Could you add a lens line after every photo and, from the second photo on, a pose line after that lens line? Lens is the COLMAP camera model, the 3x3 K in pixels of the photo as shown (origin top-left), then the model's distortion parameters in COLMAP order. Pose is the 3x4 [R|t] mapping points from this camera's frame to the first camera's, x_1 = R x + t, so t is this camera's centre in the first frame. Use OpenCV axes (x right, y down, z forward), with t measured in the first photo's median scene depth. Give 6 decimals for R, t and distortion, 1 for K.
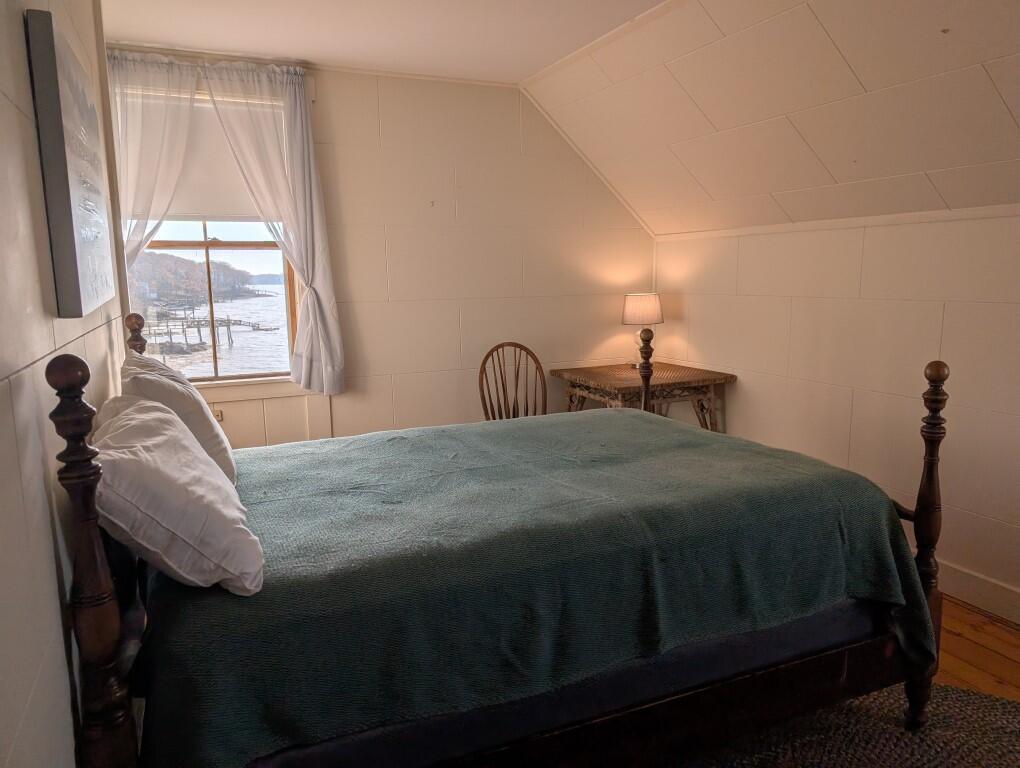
lens RADIAL K [[725.9, 0, 511.6], [0, 725.9, 389.9], [0, 0, 1]] dist [0.051867, -0.058425]
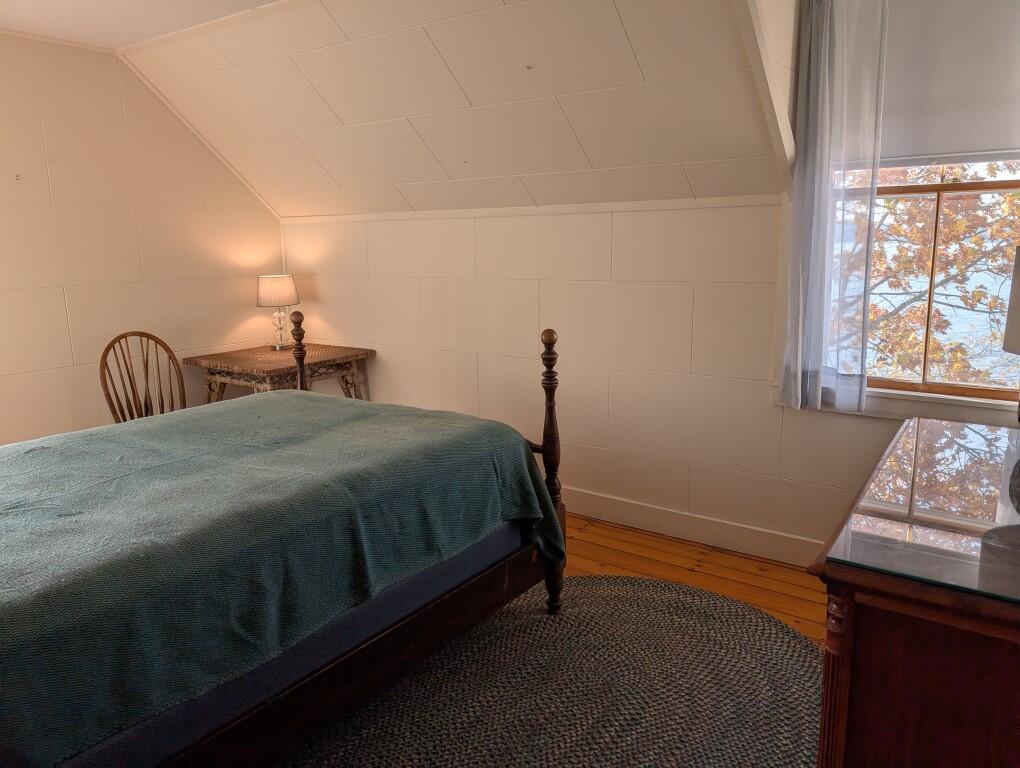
lens RADIAL K [[732.2, 0, 512.3], [0, 732.2, 377.4], [0, 0, 1]] dist [0.047679, -0.057311]
pose [[0.865405, -0.092363, 0.492487, -0.110441], [0.084555, 0.995688, 0.038152, -0.007388], [-0.493887, 0.008625, 0.869483, -0.090753]]
